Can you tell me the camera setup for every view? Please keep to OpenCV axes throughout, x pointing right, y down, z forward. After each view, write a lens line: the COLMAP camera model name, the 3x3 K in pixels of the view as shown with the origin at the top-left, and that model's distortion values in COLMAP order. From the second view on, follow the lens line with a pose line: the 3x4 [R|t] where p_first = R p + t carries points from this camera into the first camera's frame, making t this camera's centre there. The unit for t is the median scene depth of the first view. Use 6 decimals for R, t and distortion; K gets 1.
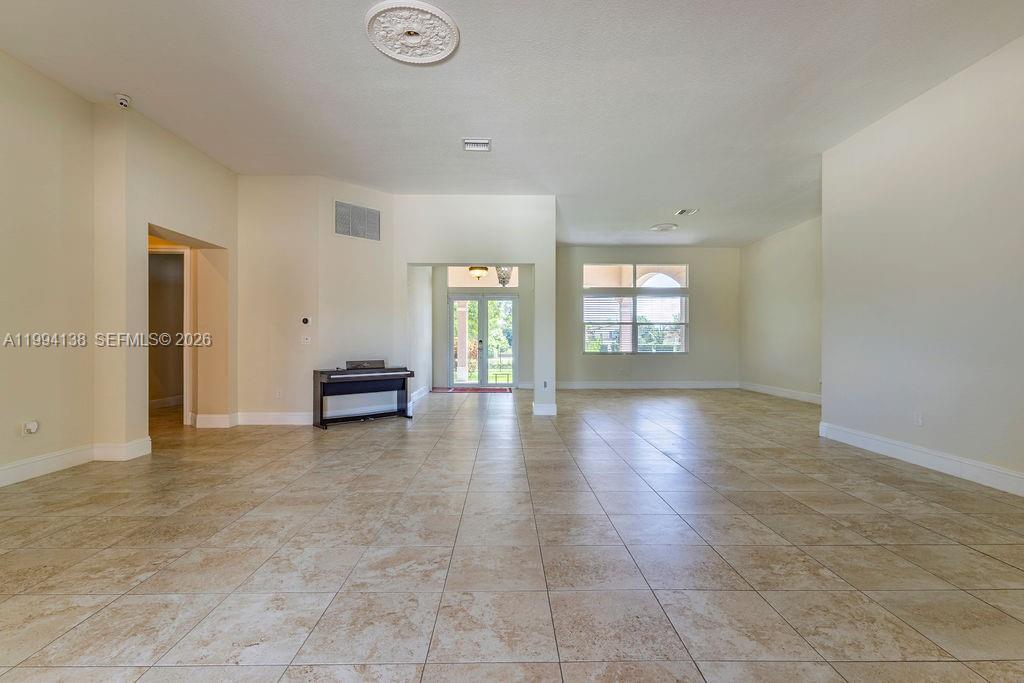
lens RADIAL K [[476.1, 0, 505.2], [0, 476.1, 339.6], [0, 0, 1]] dist [0.000635, -0.000332]
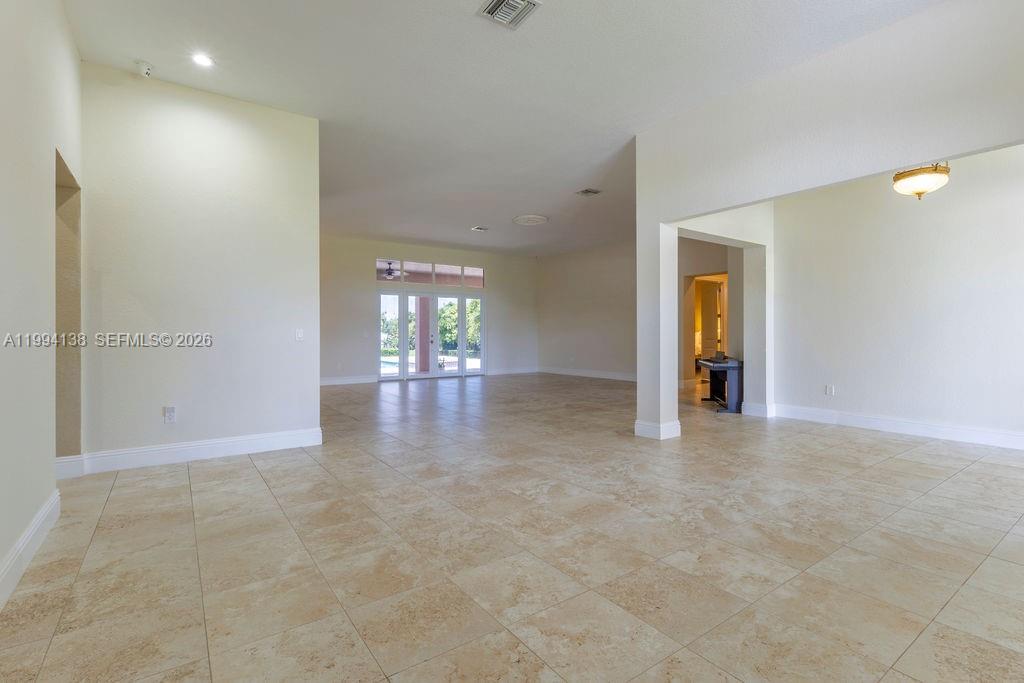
lens RADIAL K [[481.1, 0, 509.4], [0, 481.1, 339.4], [0, 0, 1]] dist [0.003799, 0.000605]
pose [[-0.817563, 0.008156, -0.575782, 0.403443], [0.000552, 0.999910, 0.013381, 0.001992], [0.575839, 0.010622, -0.817494, 0.637344]]
